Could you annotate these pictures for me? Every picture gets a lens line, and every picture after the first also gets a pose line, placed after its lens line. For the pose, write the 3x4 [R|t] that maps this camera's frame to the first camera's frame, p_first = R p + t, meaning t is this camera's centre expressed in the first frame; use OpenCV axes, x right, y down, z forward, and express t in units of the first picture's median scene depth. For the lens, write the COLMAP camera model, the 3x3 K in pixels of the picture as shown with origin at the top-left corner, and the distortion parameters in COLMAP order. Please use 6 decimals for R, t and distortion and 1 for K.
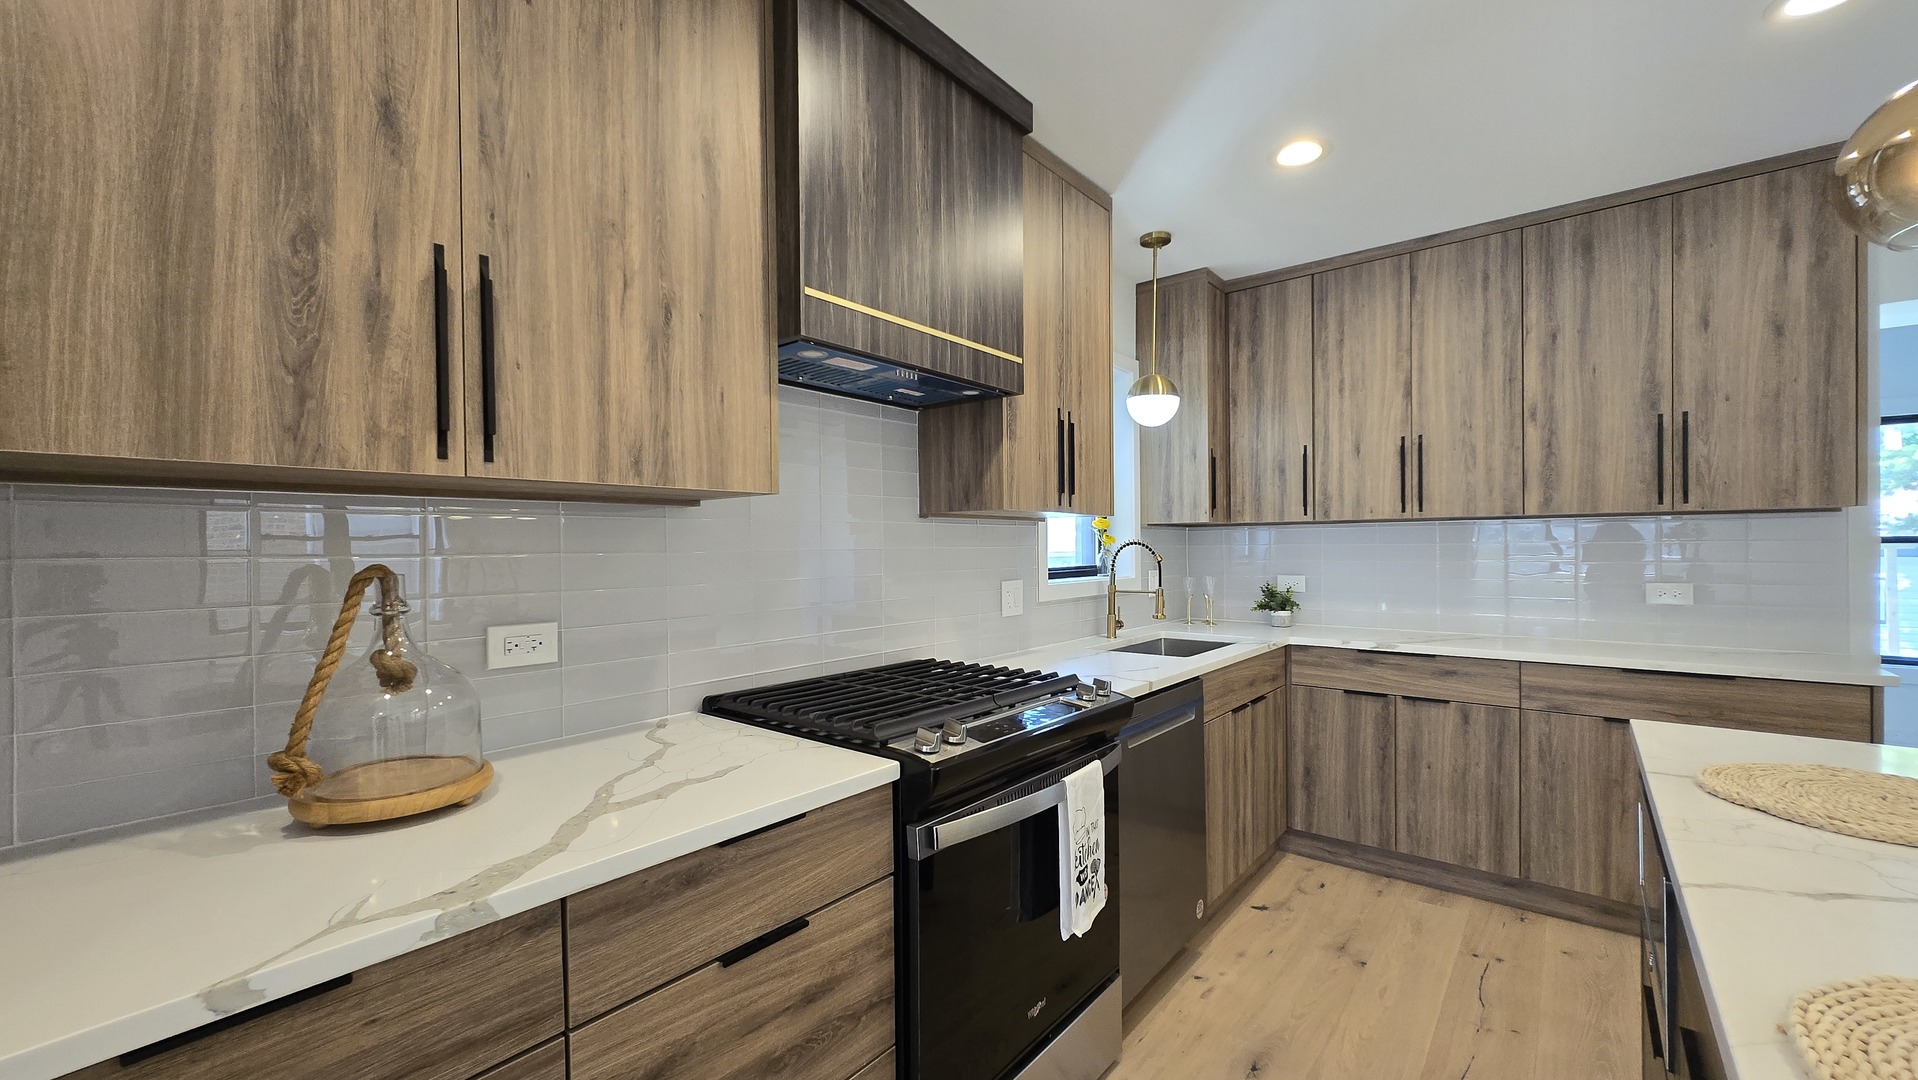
lens RADIAL K [[748.1, 0, 952.4], [0, 748.1, 550.0], [0, 0, 1]] dist [0.000265, -0.000055]
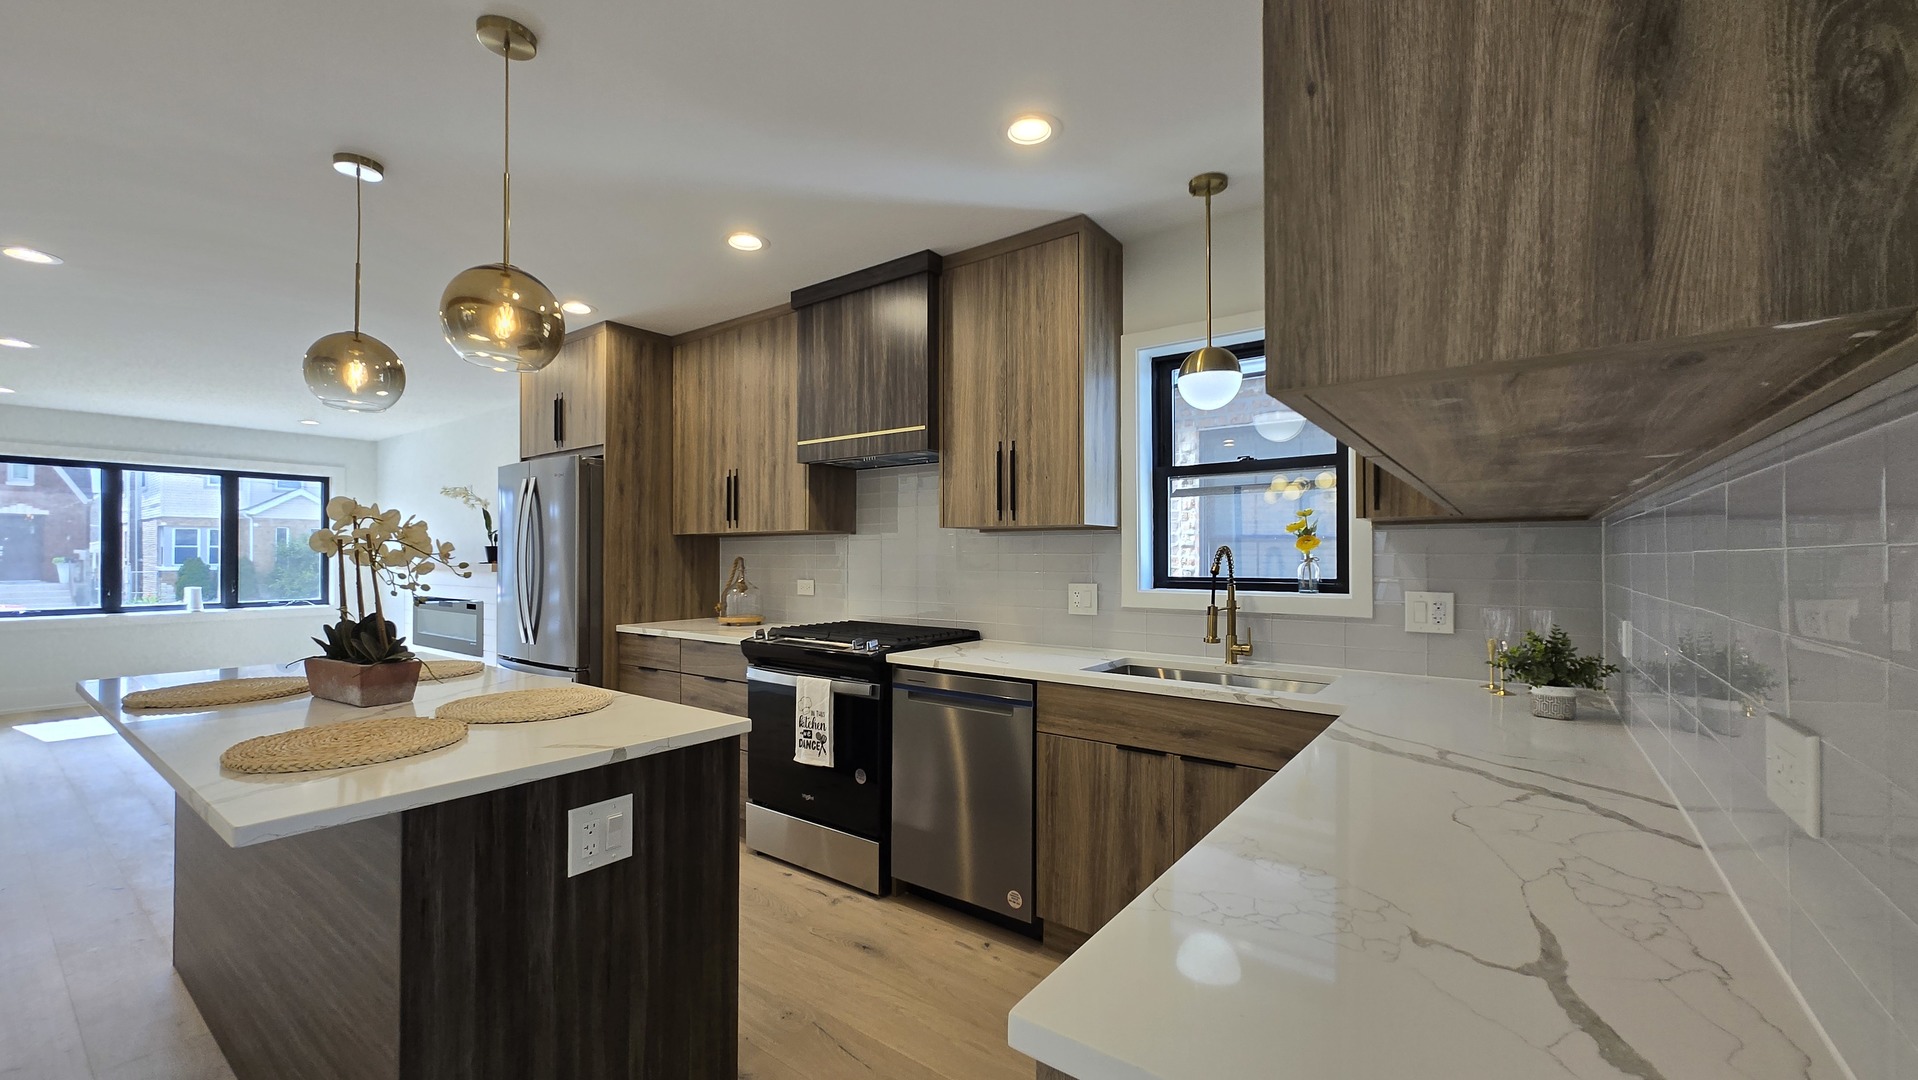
lens RADIAL K [[764.5, 0, 955.4], [0, 764.5, 551.1], [0, 0, 1]] dist [0.001450, 0.000089]
pose [[0.048371, 0.002404, -0.998827, 1.384296], [-0.006511, 0.999977, 0.002091, -0.010947], [0.998808, 0.006402, 0.048385, 0.855502]]
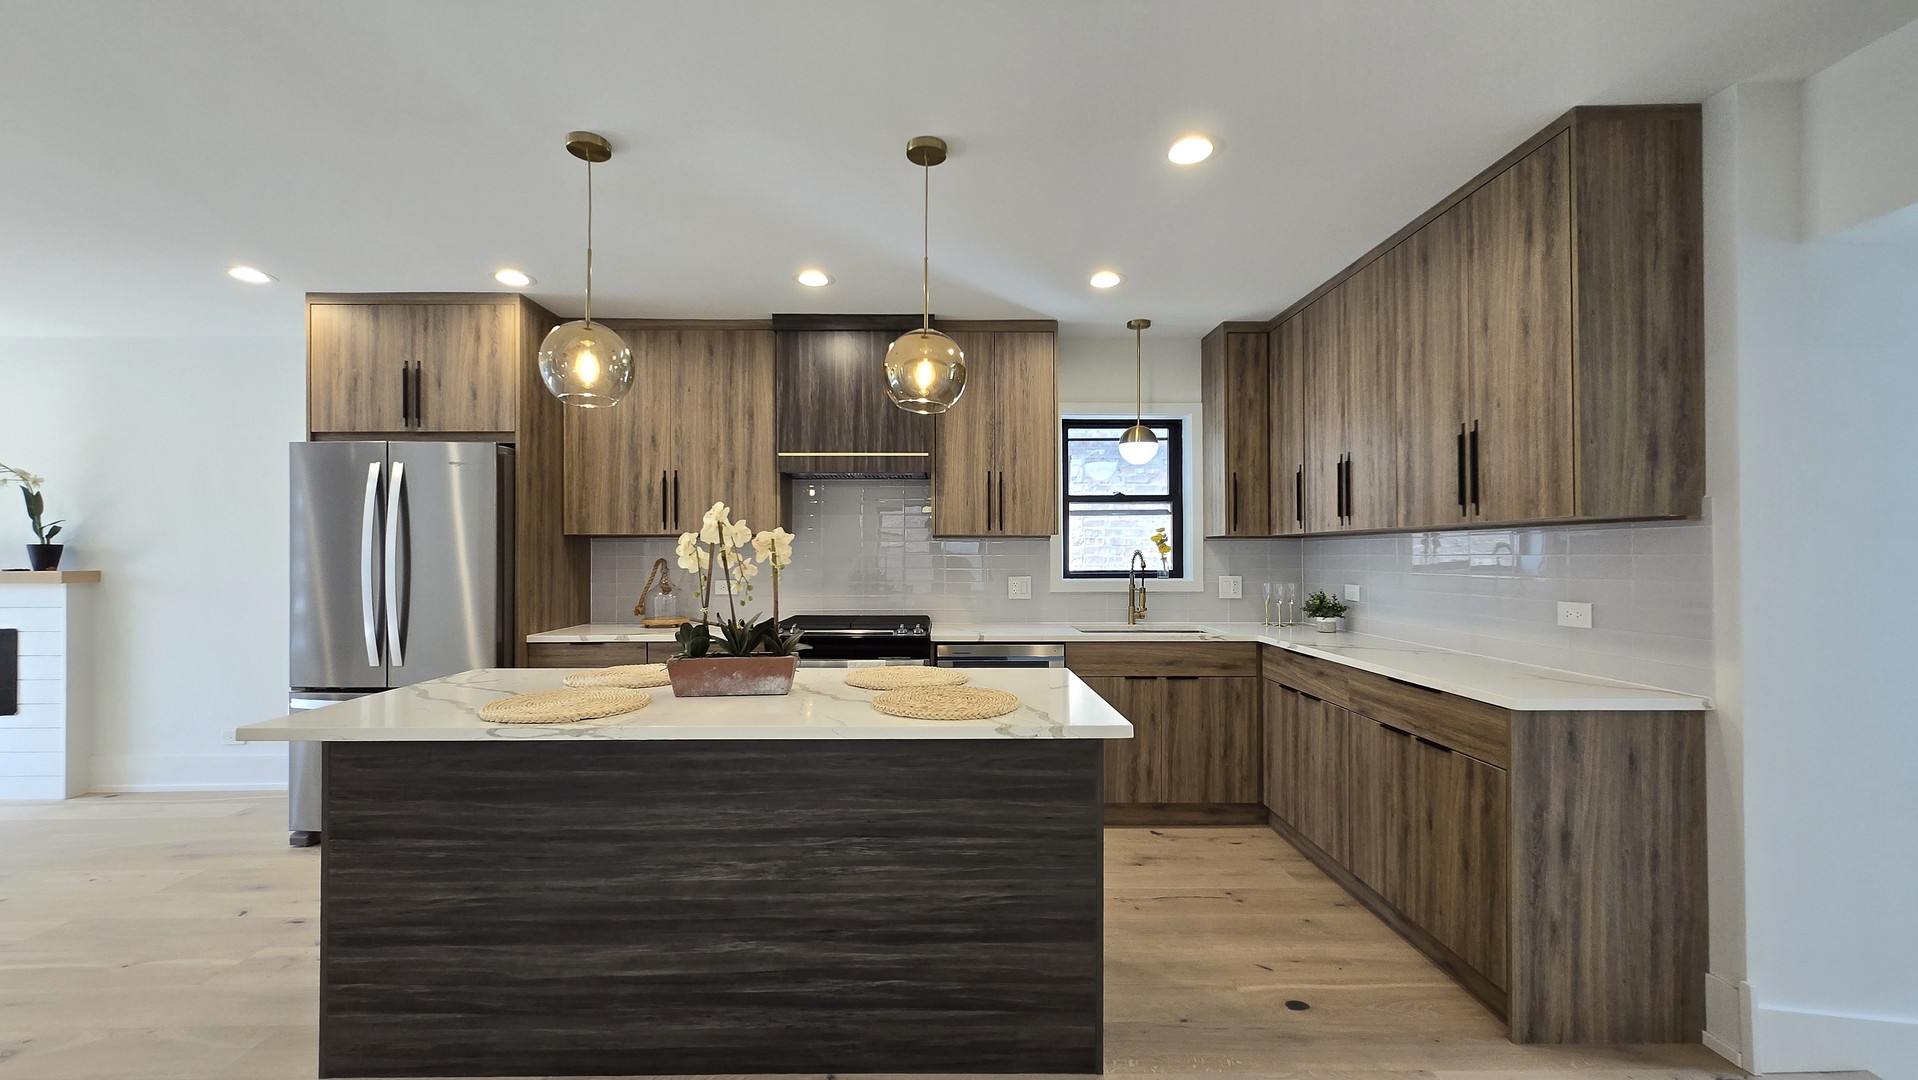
lens RADIAL K [[764.5, 0, 955.4], [0, 764.5, 551.1], [0, 0, 1]] dist [0.001450, 0.000089]
pose [[0.650804, 0.004724, -0.759231, 1.363223], [-0.008145, 0.999967, -0.000759, -0.011000], [0.759202, 0.006678, 0.650820, -0.154989]]
